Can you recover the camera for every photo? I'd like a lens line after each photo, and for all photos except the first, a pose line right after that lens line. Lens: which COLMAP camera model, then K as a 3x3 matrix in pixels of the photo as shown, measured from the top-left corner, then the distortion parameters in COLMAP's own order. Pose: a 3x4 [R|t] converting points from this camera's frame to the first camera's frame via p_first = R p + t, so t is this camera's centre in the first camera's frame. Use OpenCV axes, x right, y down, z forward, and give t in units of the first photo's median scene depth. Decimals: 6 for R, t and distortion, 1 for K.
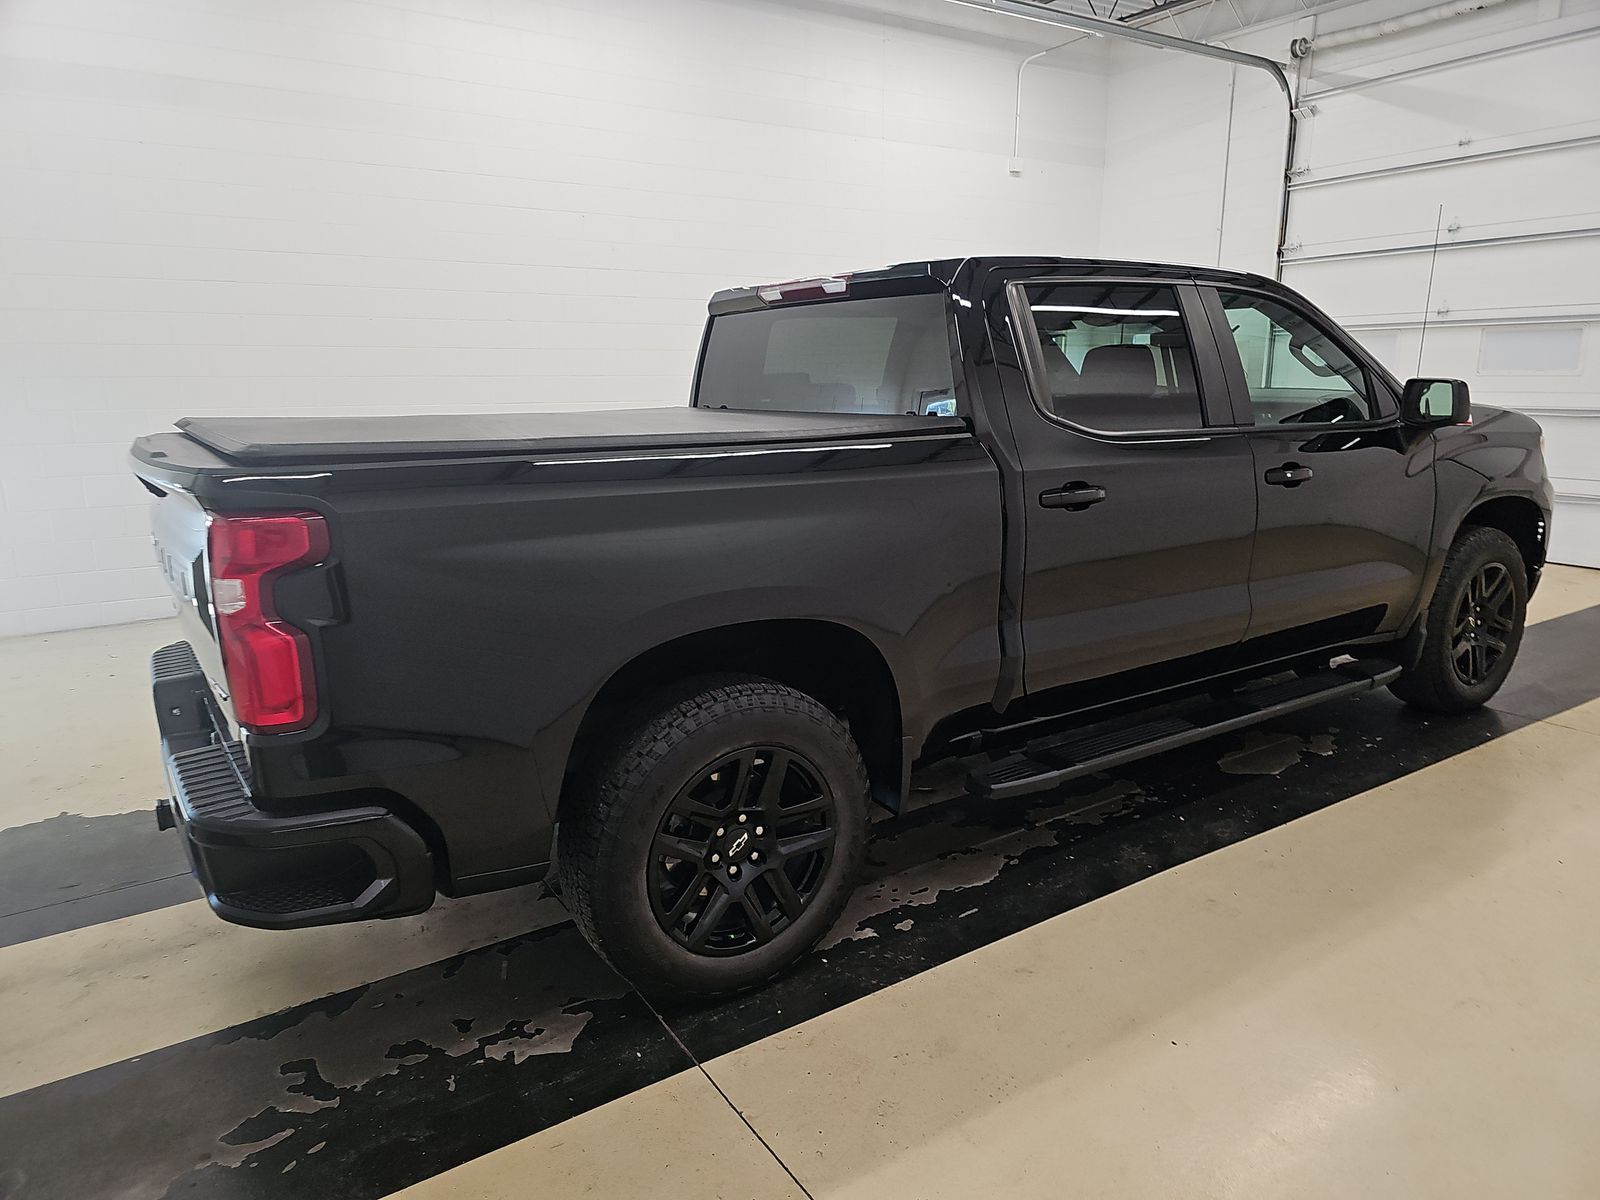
lens RADIAL K [[1078.5, 0, 799.3], [0, 1078.5, 603.7], [0, 0, 1]] dist [0.048551, -0.004921]
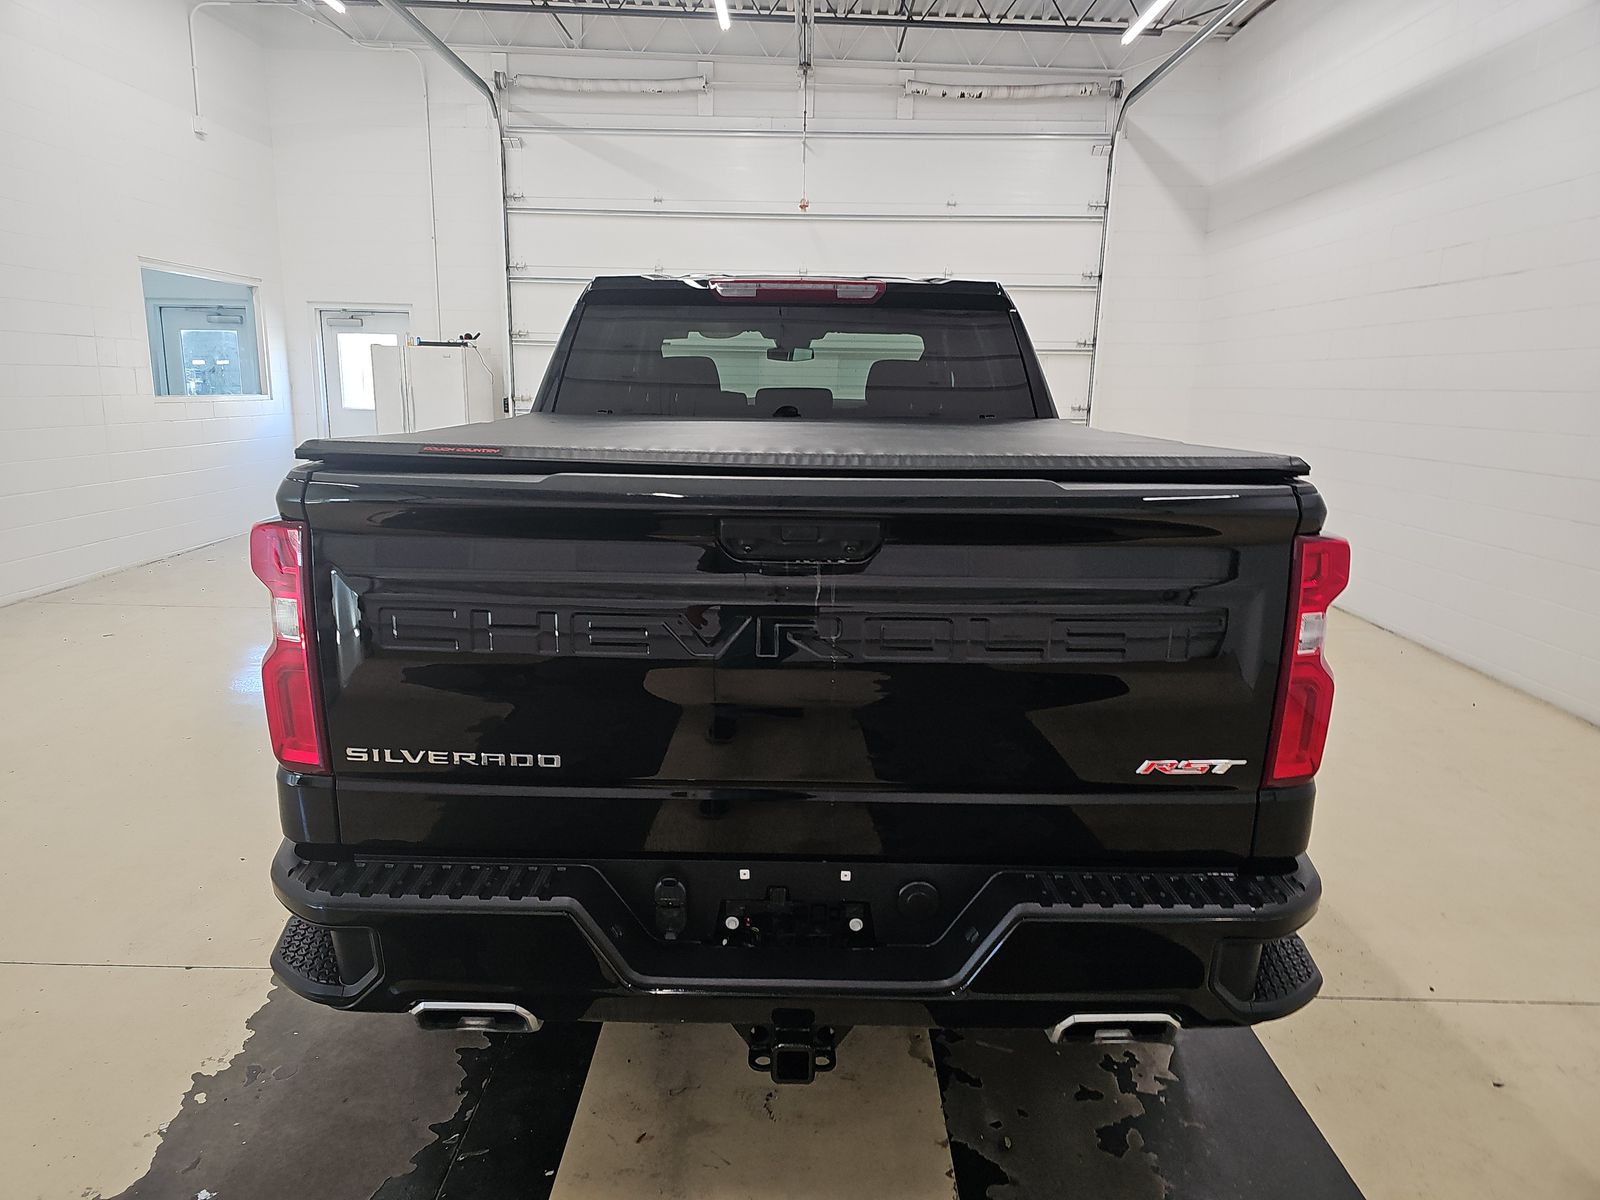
lens RADIAL K [[1078.5, 0, 799.3], [0, 1078.5, 603.7], [0, 0, 1]] dist [0.048551, -0.004921]
pose [[0.565812, -0.154590, 0.809913, -0.472962], [0.159827, 0.984200, 0.076201, -0.051436], [-0.808896, 0.086331, 0.581580, 0.267955]]
